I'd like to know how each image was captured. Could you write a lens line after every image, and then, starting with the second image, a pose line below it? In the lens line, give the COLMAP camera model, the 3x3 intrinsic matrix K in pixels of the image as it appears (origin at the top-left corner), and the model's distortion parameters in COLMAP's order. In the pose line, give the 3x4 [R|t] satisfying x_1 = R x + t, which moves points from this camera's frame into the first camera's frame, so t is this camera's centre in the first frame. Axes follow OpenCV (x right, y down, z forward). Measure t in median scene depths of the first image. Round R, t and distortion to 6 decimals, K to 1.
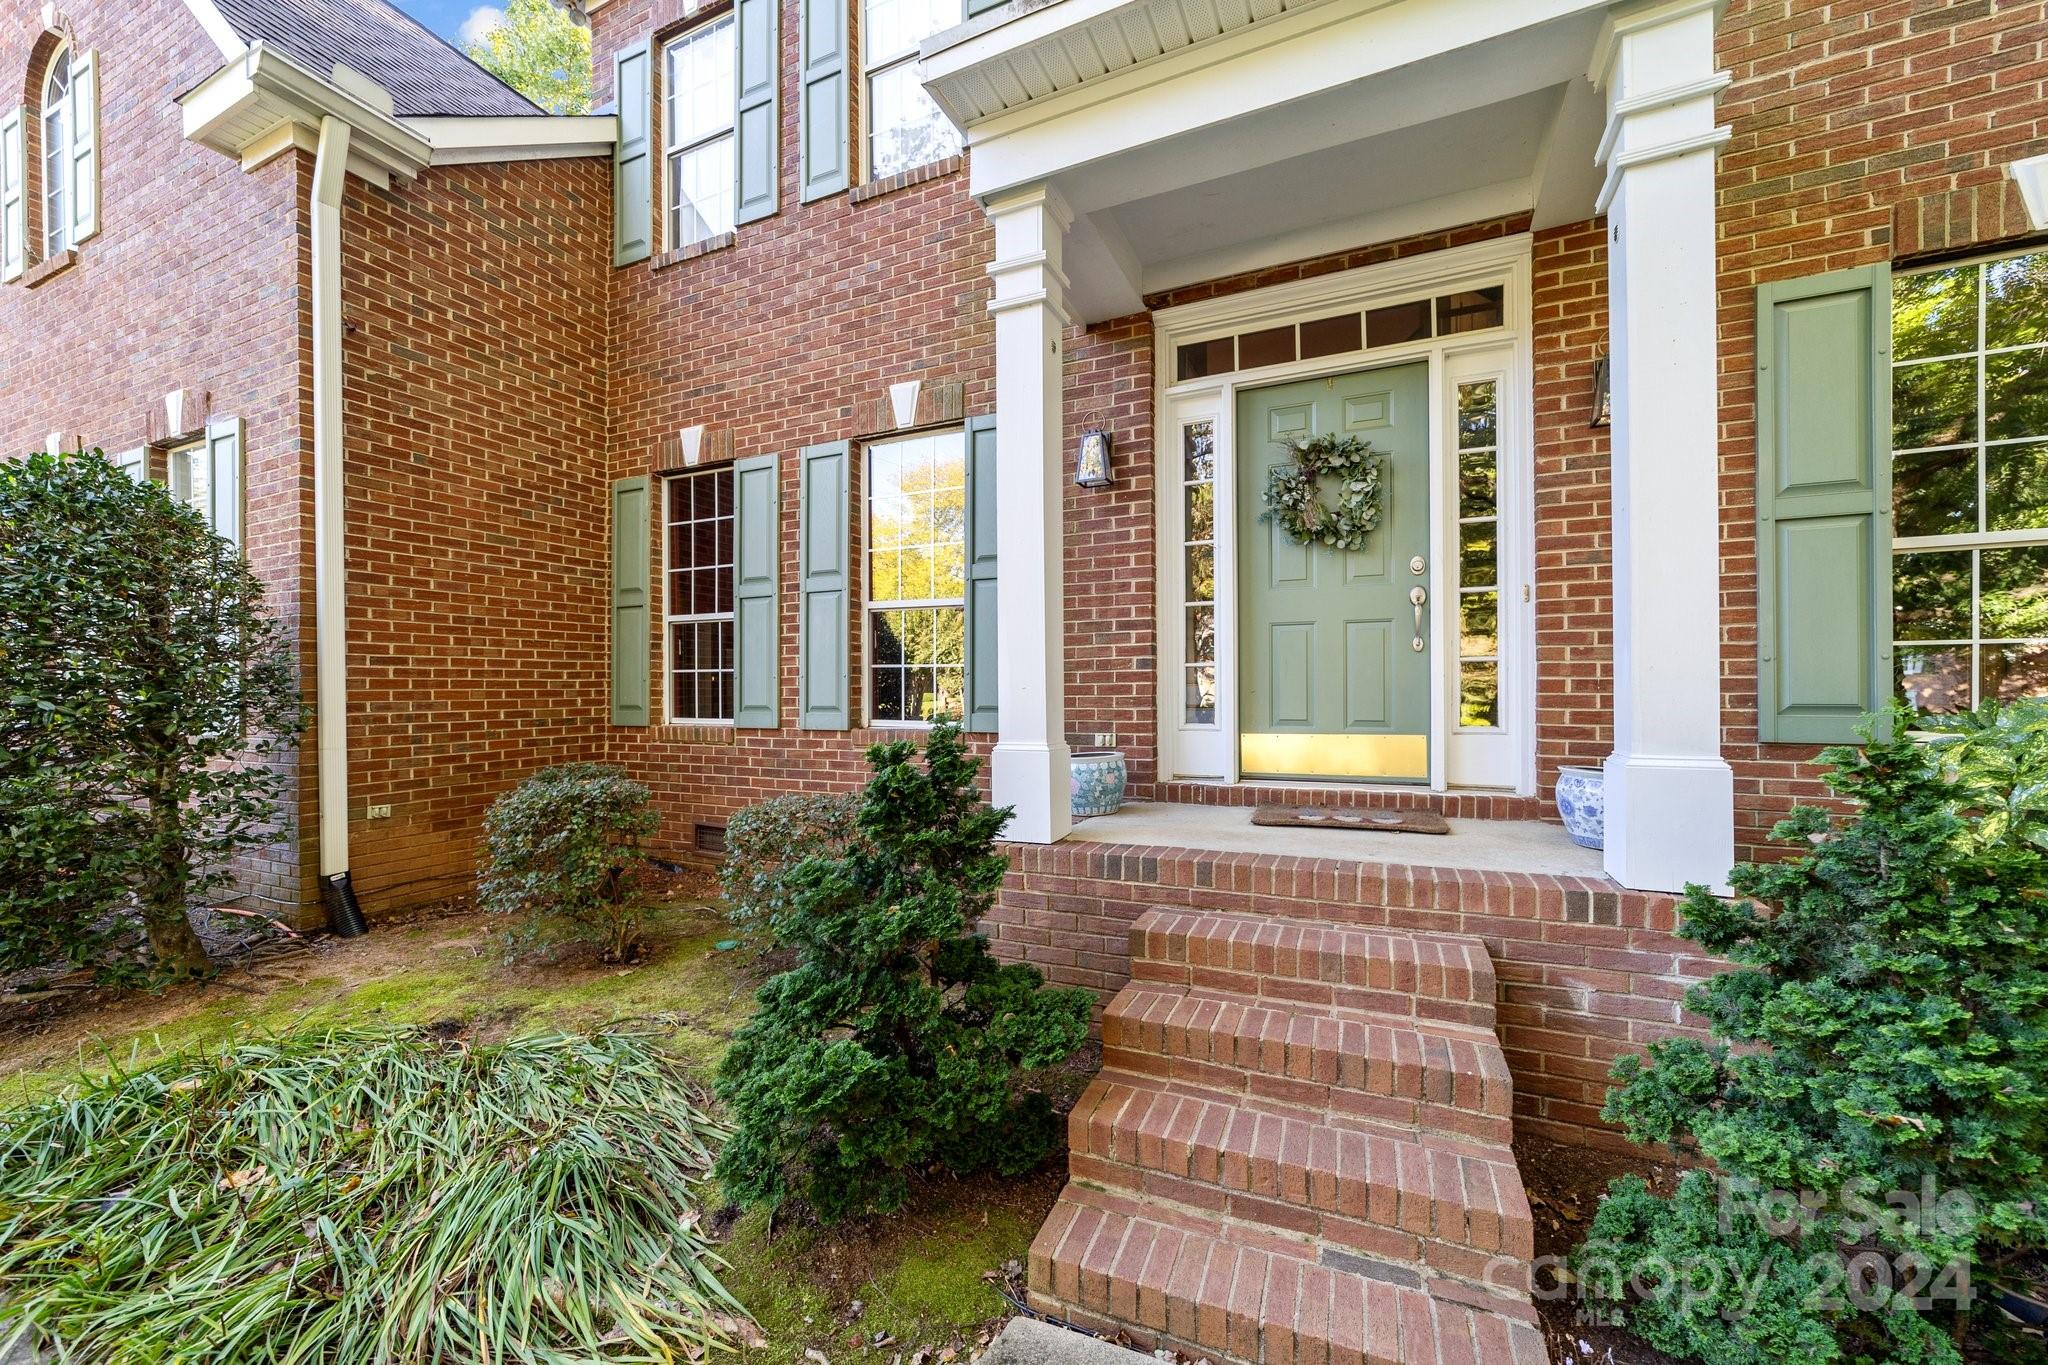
lens RADIAL K [[789.3, 0, 1014.1], [0, 789.3, 690.2], [0, 0, 1]] dist [0.001687, 0.000568]
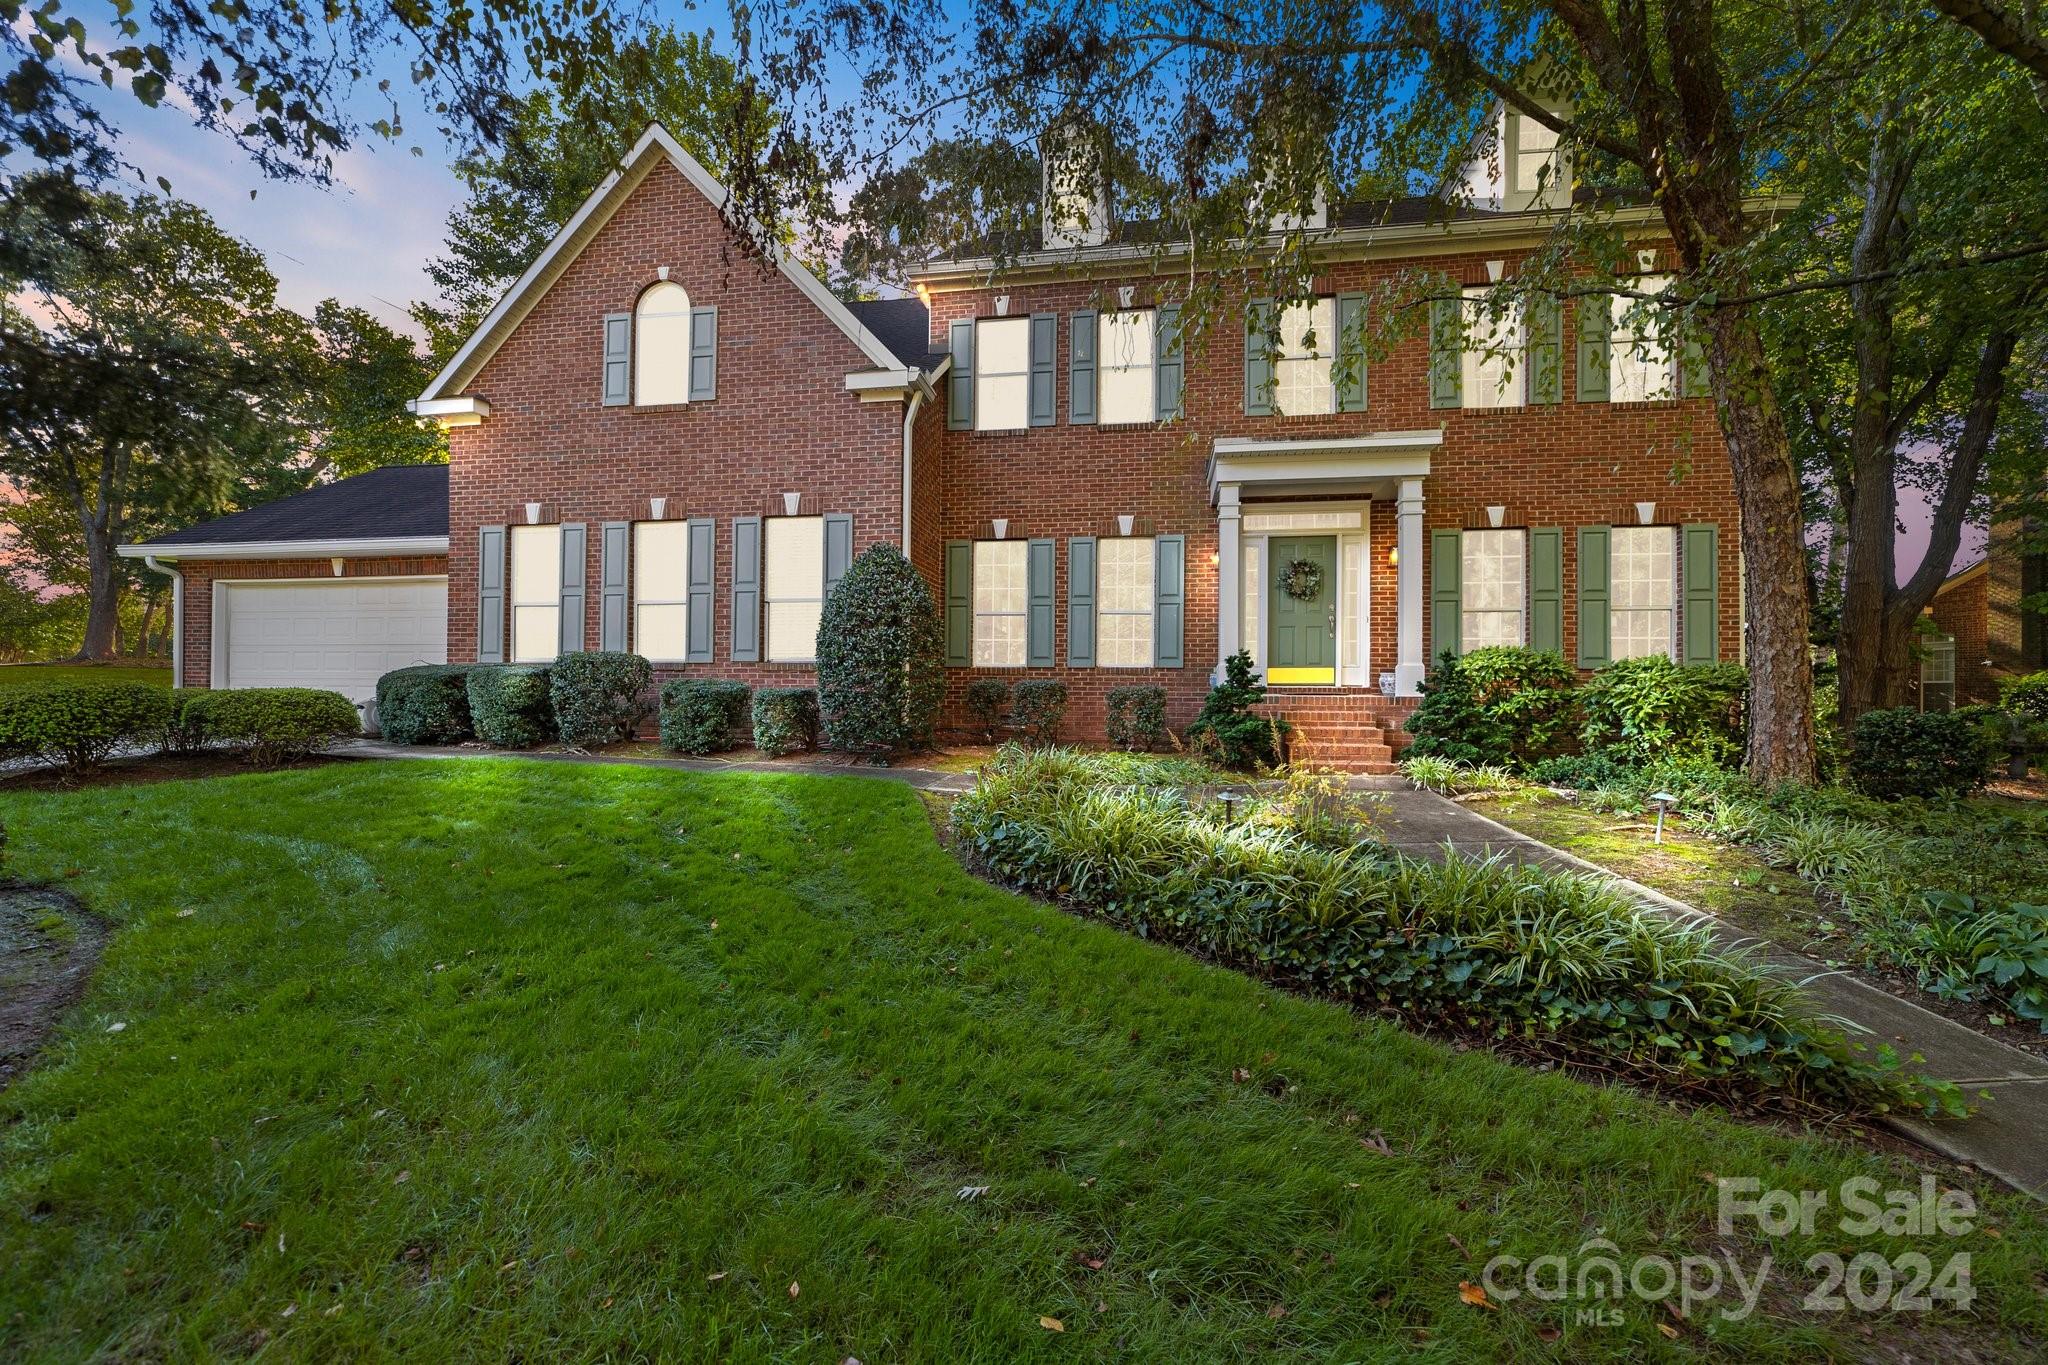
lens RADIAL K [[789.3, 0, 1027.4], [0, 789.3, 680.5], [0, 0, 1]] dist [0.001687, 0.000568]
pose [[0.962505, 0.015645, 0.270814, -1.290533], [-0.013802, 0.999867, -0.008712, 0.140801], [-0.270914, 0.004647, 0.962592, -1.411031]]
